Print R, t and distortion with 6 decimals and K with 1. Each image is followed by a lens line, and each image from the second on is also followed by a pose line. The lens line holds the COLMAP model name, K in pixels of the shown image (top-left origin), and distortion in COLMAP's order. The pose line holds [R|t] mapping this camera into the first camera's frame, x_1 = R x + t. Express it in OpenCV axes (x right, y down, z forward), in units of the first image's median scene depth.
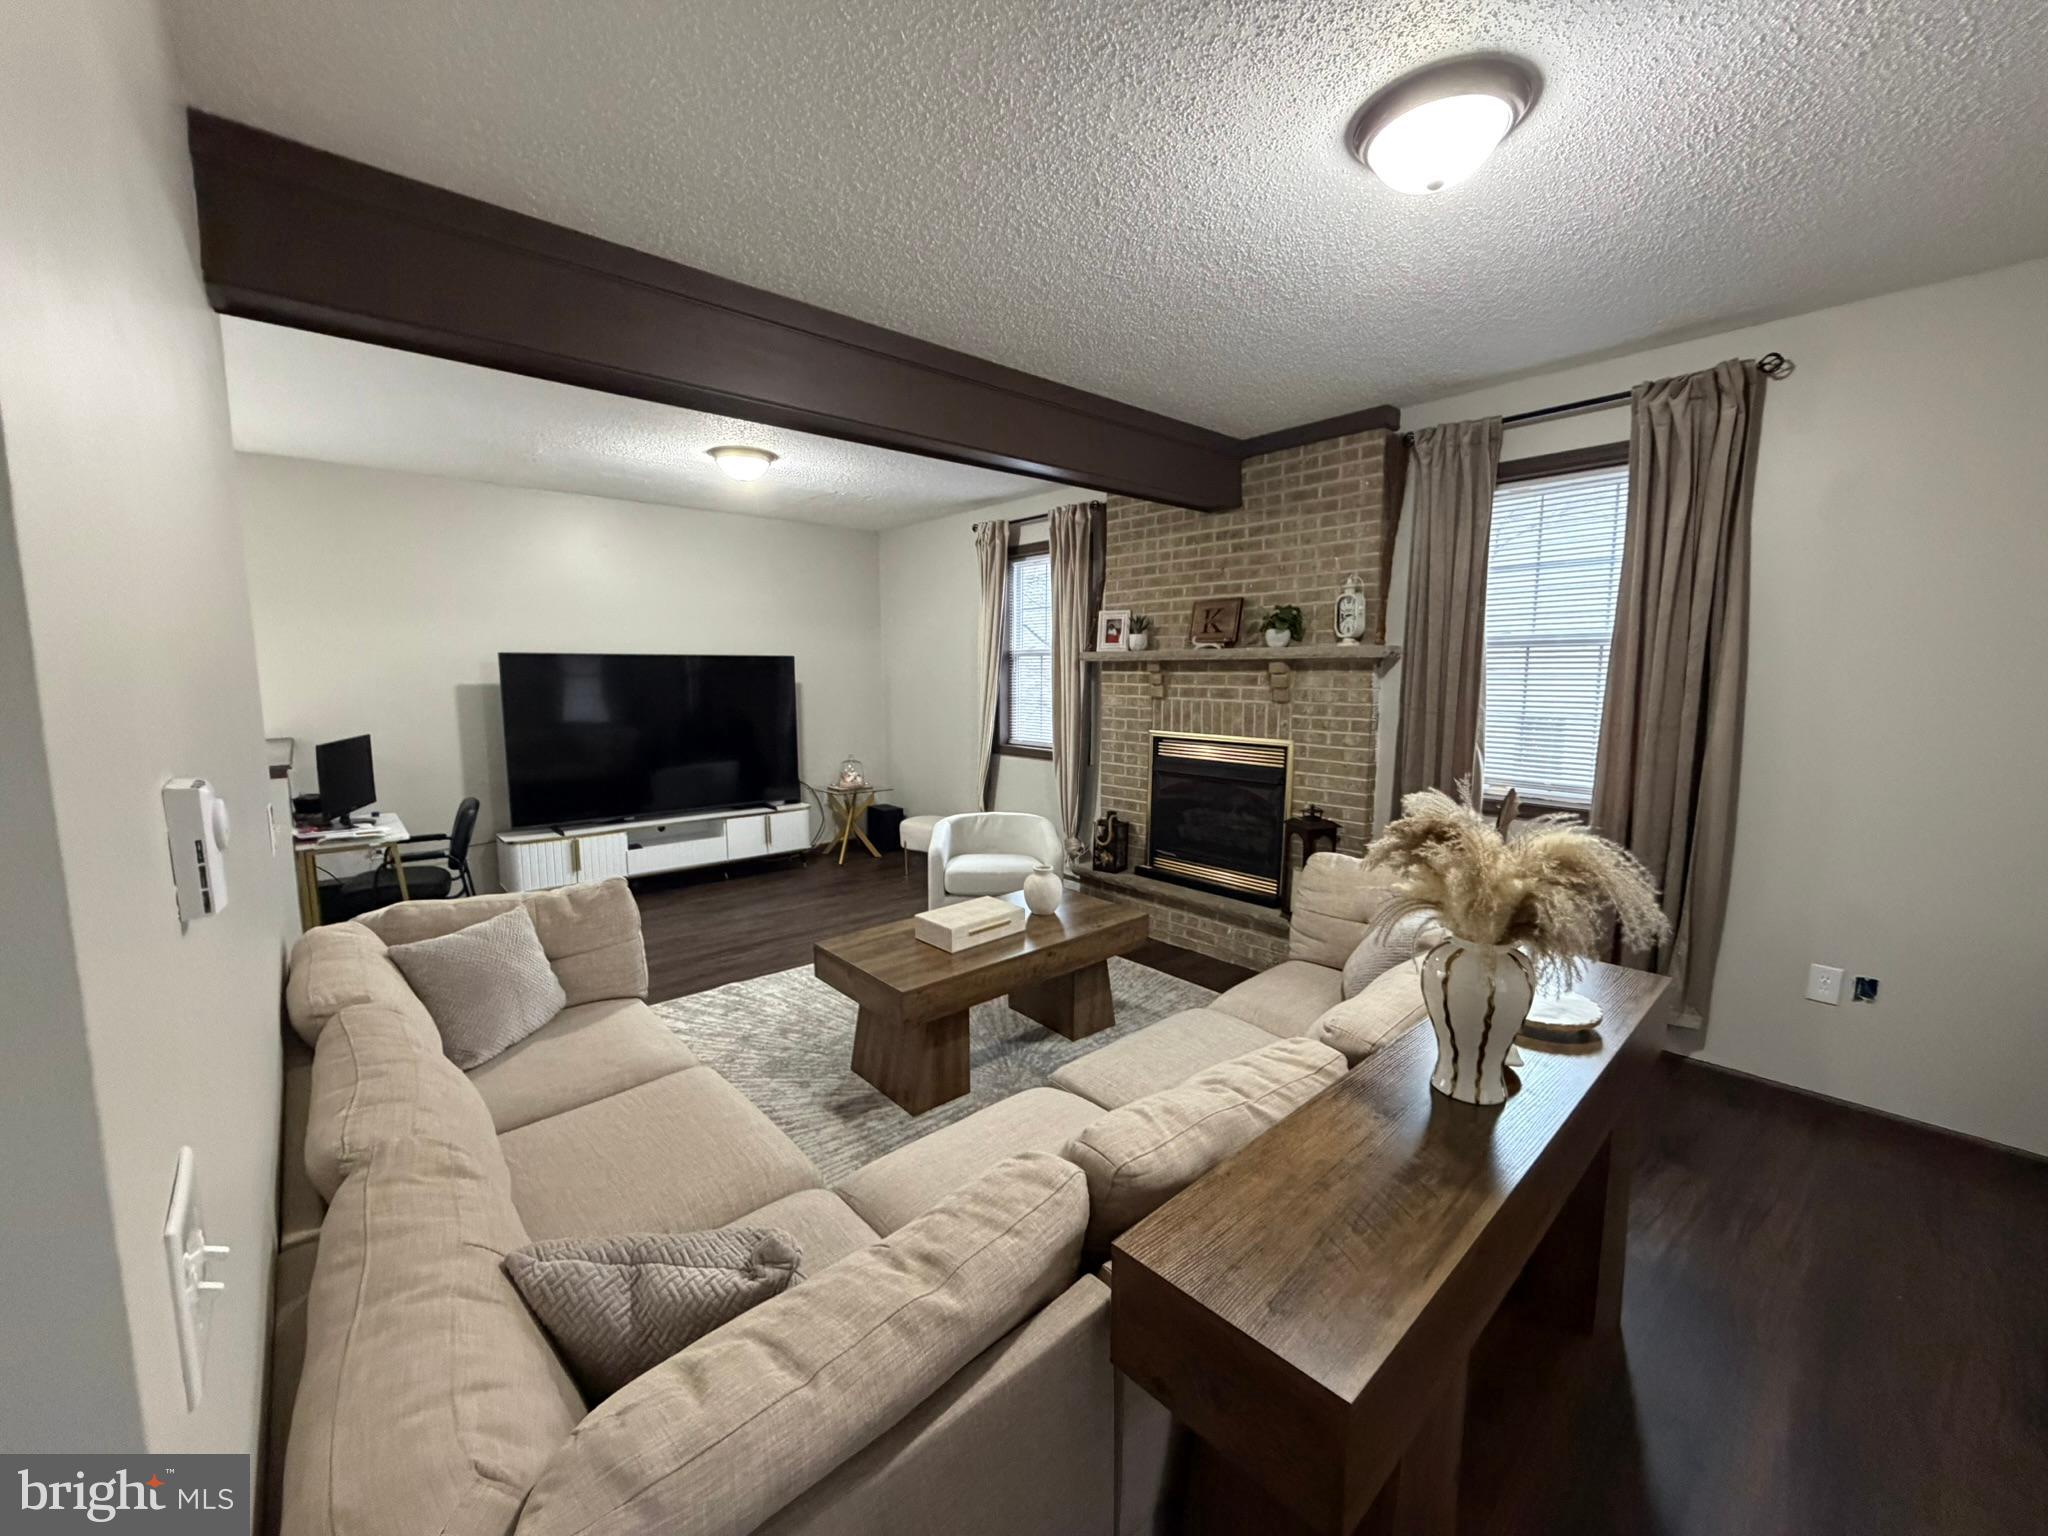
lens RADIAL K [[817.4, 0, 1019.3], [0, 817.4, 766.5], [0, 0, 1]] dist [0.002690, -0.000572]
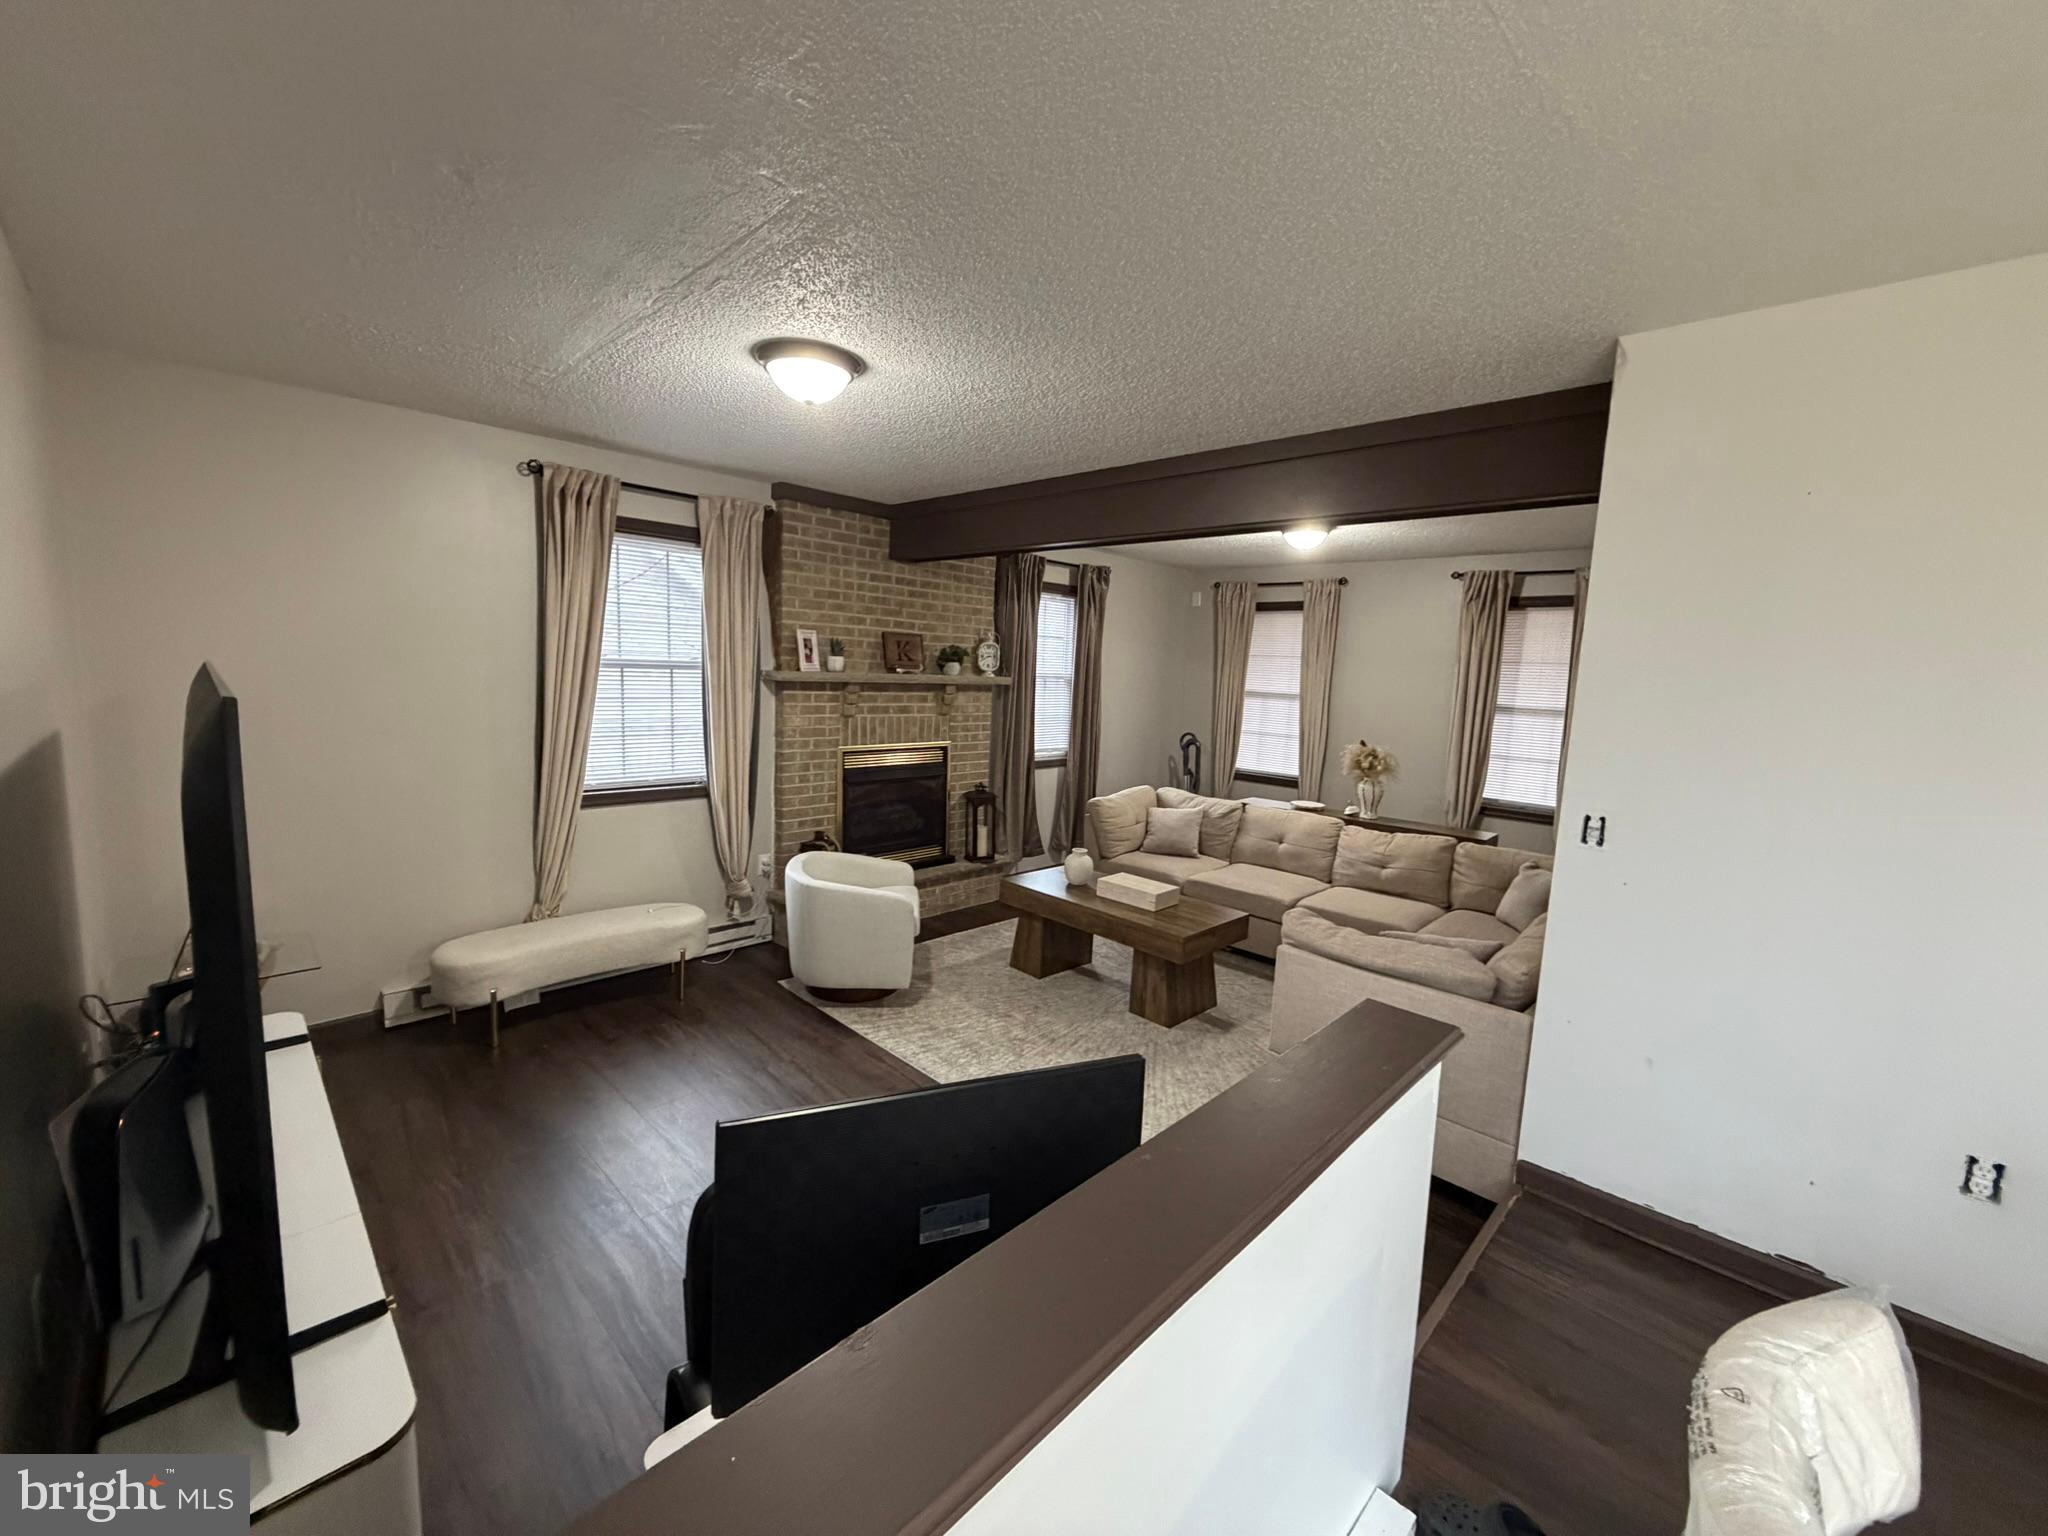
lens RADIAL K [[817.4, 0, 1019.1], [0, 817.4, 767.6], [0, 0, 1]] dist [0.002690, -0.000572]
pose [[-0.071195, -0.128021, 0.989213, -0.962913], [0.073732, 0.988341, 0.133215, -0.149745], [-0.994734, 0.082421, -0.060925, 0.881053]]
